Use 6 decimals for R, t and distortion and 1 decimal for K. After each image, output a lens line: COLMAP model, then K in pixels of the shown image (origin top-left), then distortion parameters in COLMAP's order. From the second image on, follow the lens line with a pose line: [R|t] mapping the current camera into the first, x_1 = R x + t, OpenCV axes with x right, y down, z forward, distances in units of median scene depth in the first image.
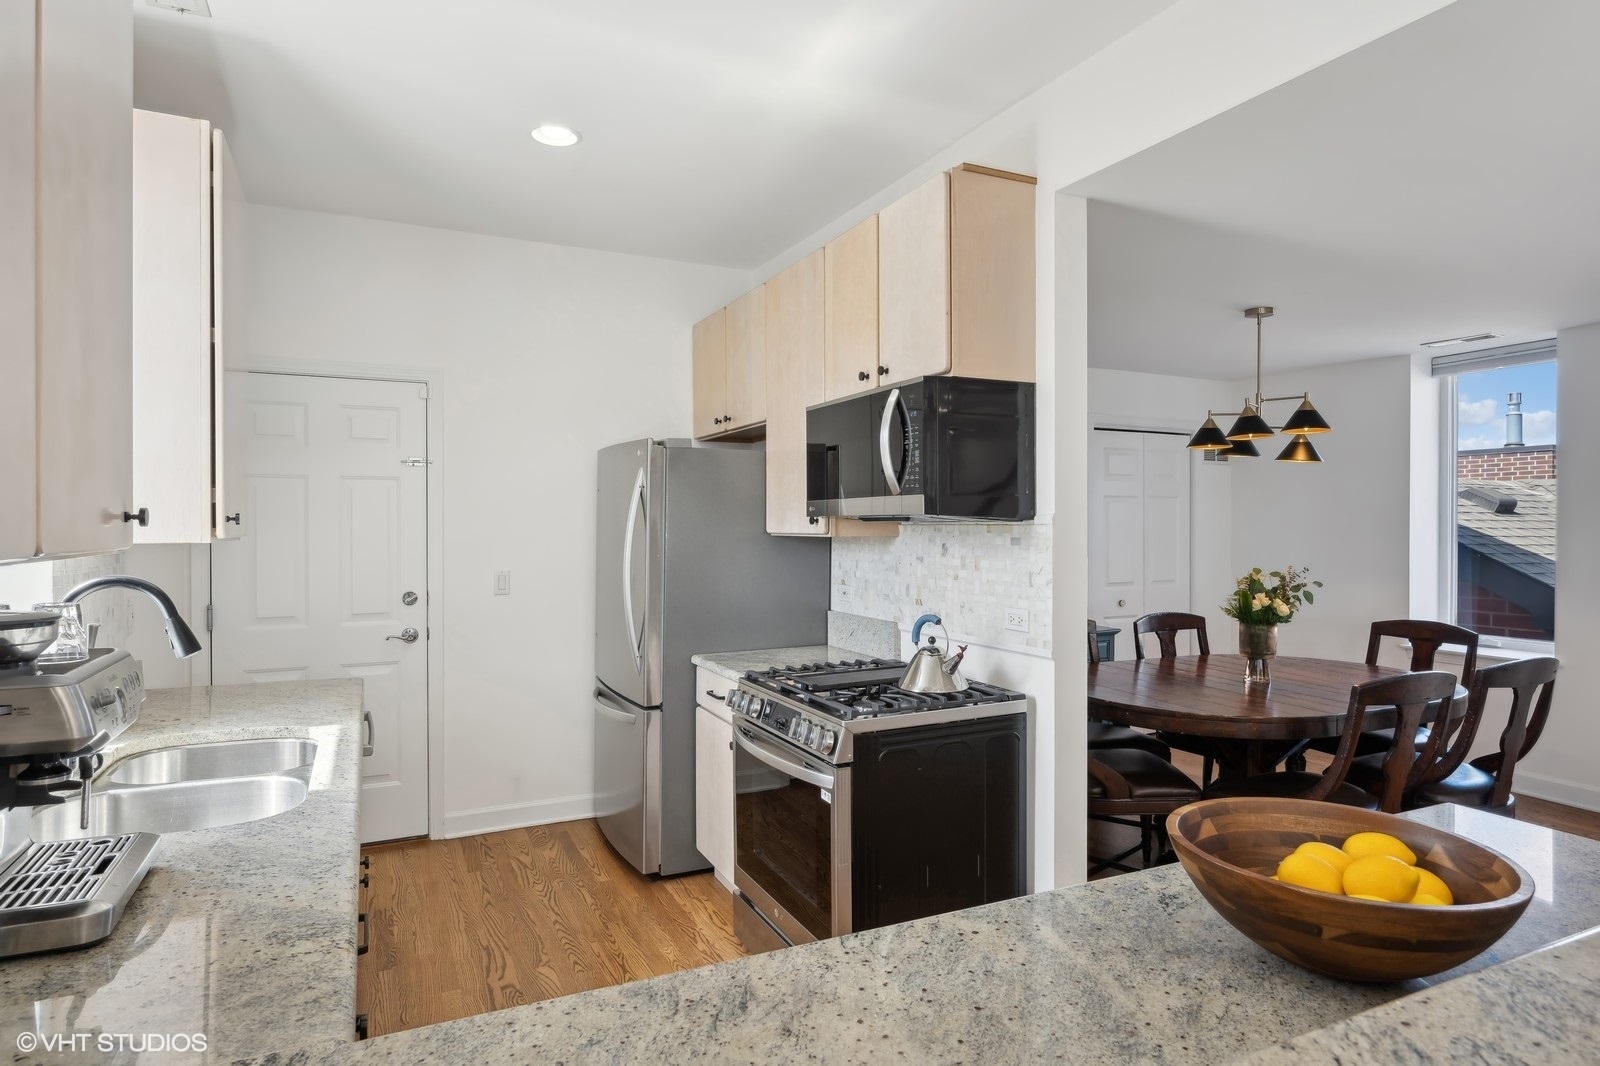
lens RADIAL K [[898.2, 0, 800.0], [0, 898.2, 533.0], [0, 0, 1]] dist [0.003397, 0.000766]
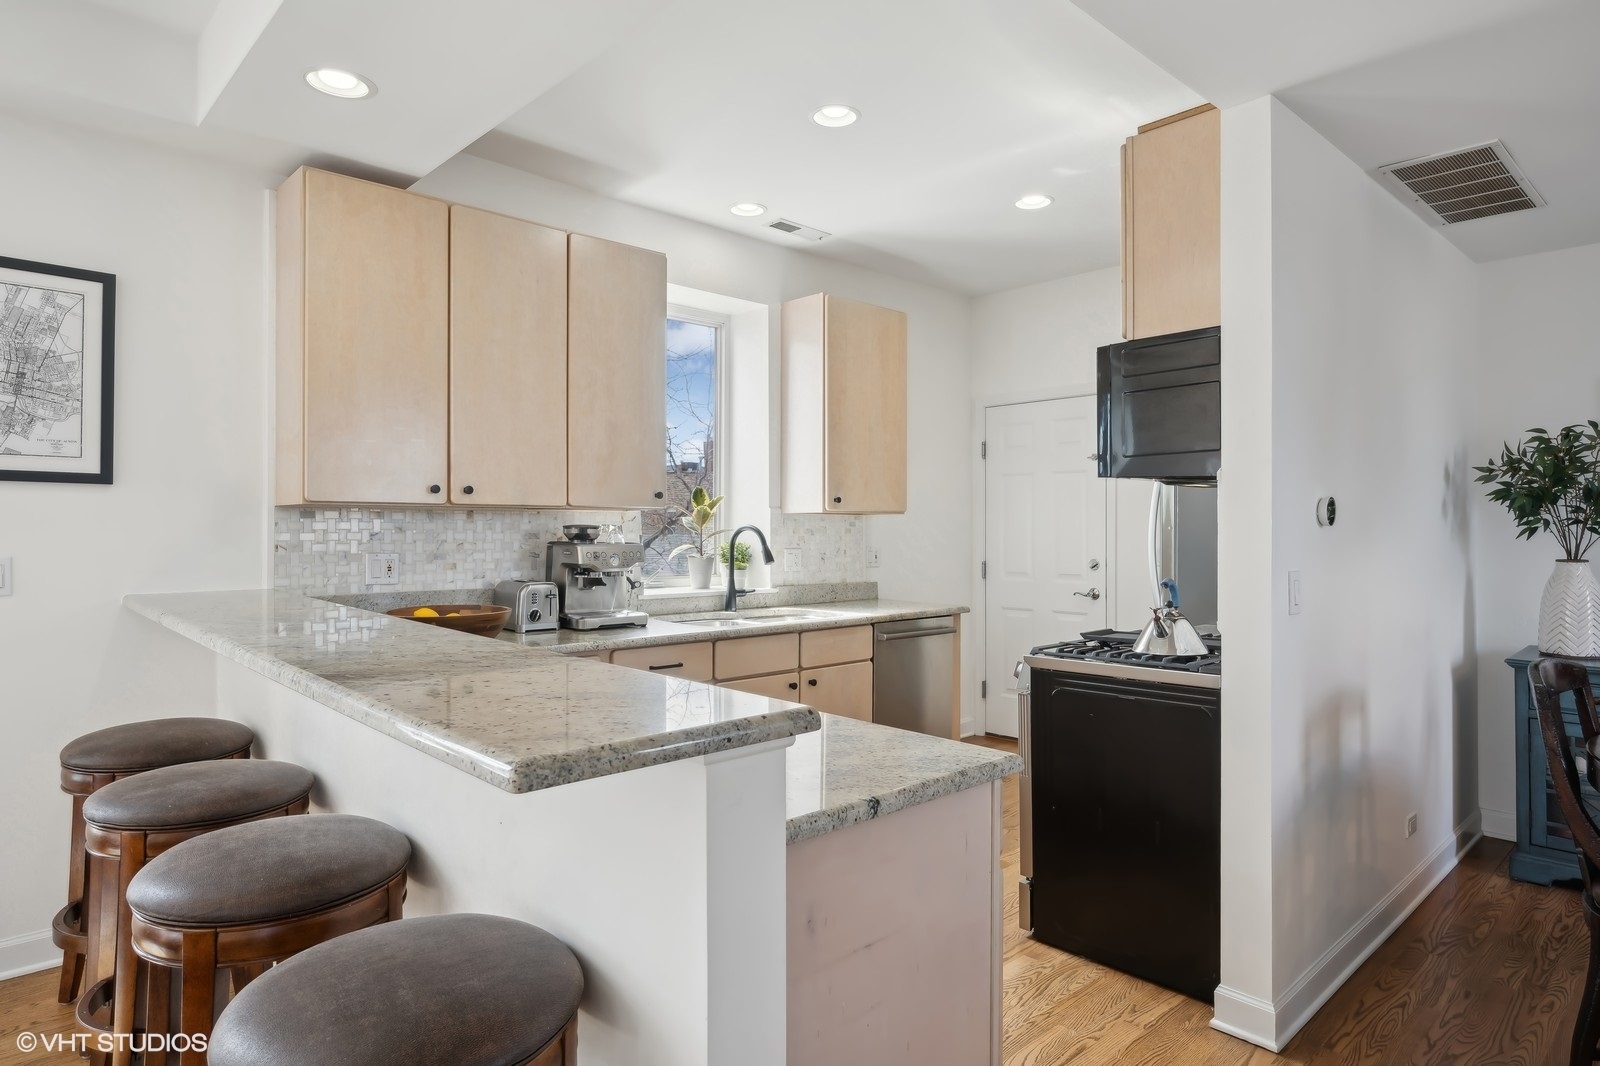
lens RADIAL K [[916.0, 0, 801.9], [0, 916.0, 528.2], [0, 0, 1]] dist [-0.003041, -0.001040]
pose [[0.305667, -0.003370, -0.952133, 0.926510], [-0.004878, 0.999975, -0.005106, 0.040895], [0.952126, 0.006205, 0.305643, 0.289726]]
